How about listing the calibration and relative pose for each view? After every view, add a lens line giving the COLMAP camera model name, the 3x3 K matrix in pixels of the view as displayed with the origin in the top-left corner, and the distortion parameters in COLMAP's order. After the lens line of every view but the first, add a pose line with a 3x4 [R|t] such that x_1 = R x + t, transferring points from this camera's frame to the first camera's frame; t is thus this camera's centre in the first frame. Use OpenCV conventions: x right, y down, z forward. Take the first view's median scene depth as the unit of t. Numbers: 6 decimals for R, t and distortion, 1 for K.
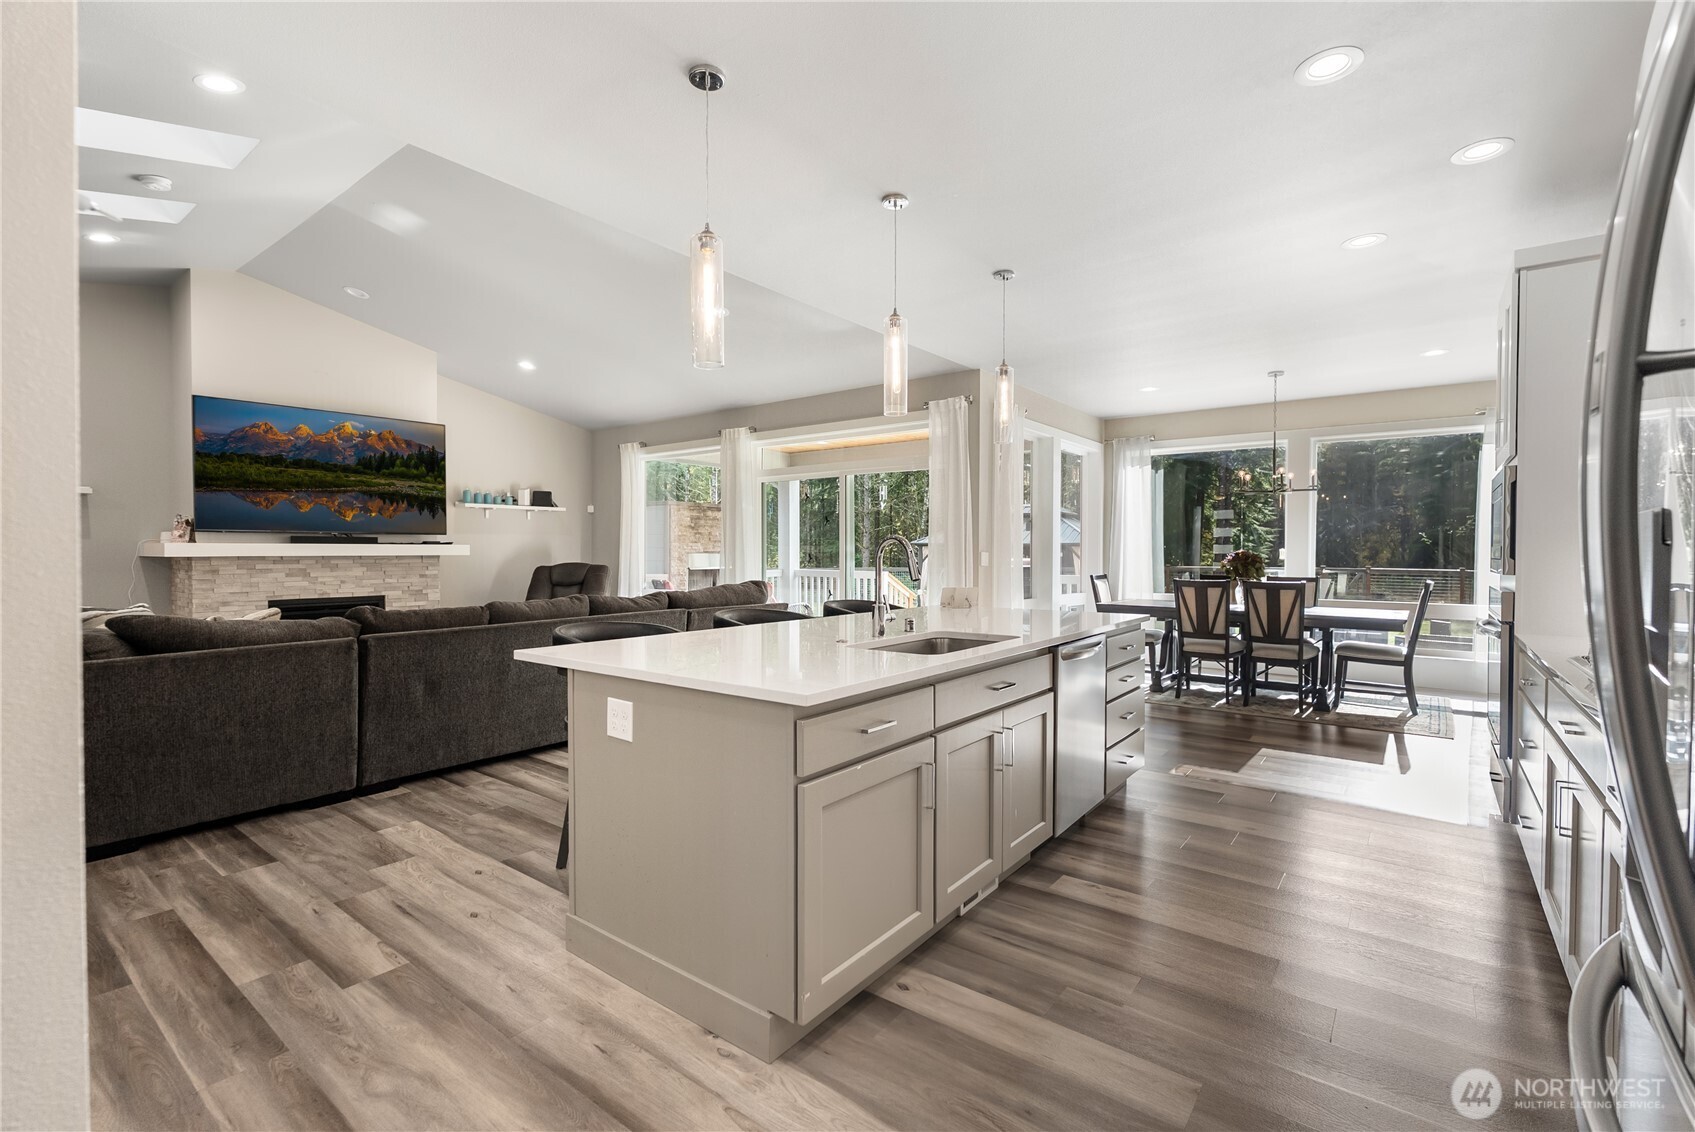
lens RADIAL K [[743.1, 0, 852.7], [0, 743.1, 561.2], [0, 0, 1]] dist [-0.001282, -0.000112]
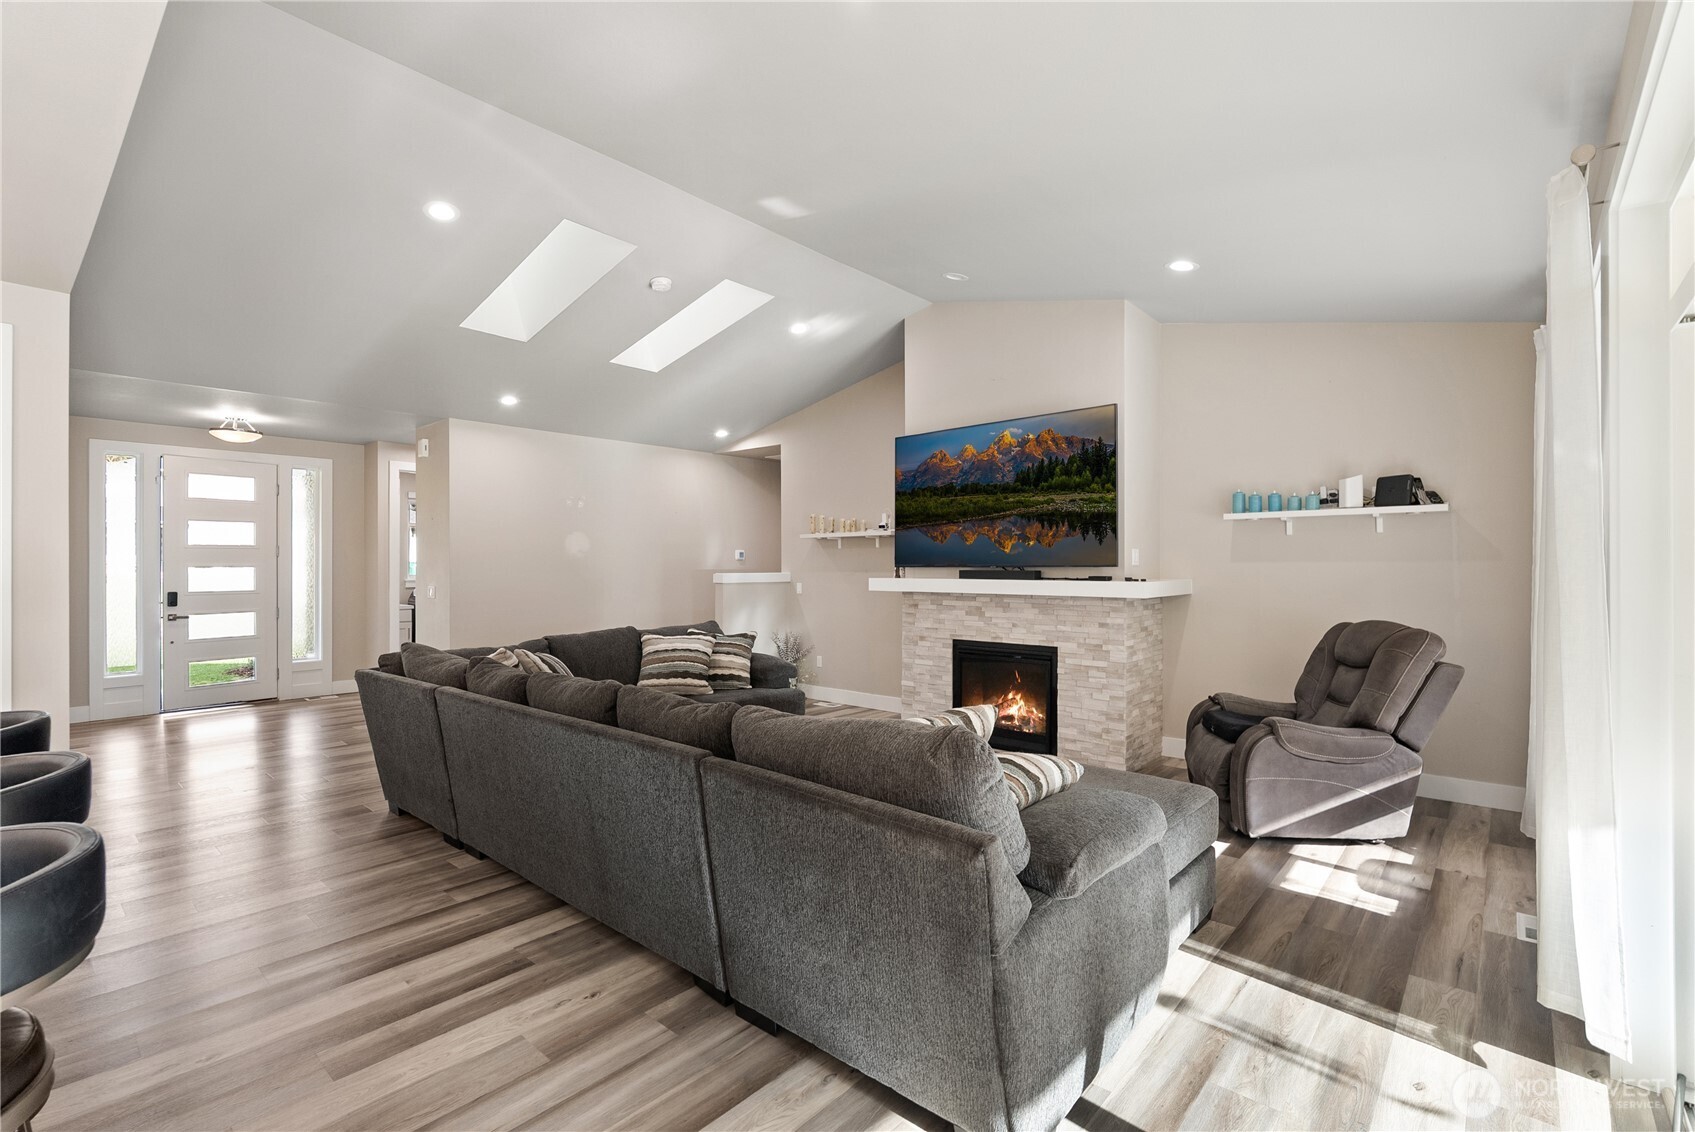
lens RADIAL K [[743.1, 0, 855.9], [0, 743.1, 612.0], [0, 0, 1]] dist [-0.001282, -0.000112]
pose [[-0.064209, 0.066659, -0.995708, 0.156412], [-0.009669, 0.997678, 0.067415, -0.042696], [0.997890, 0.013956, -0.063415, 0.902724]]
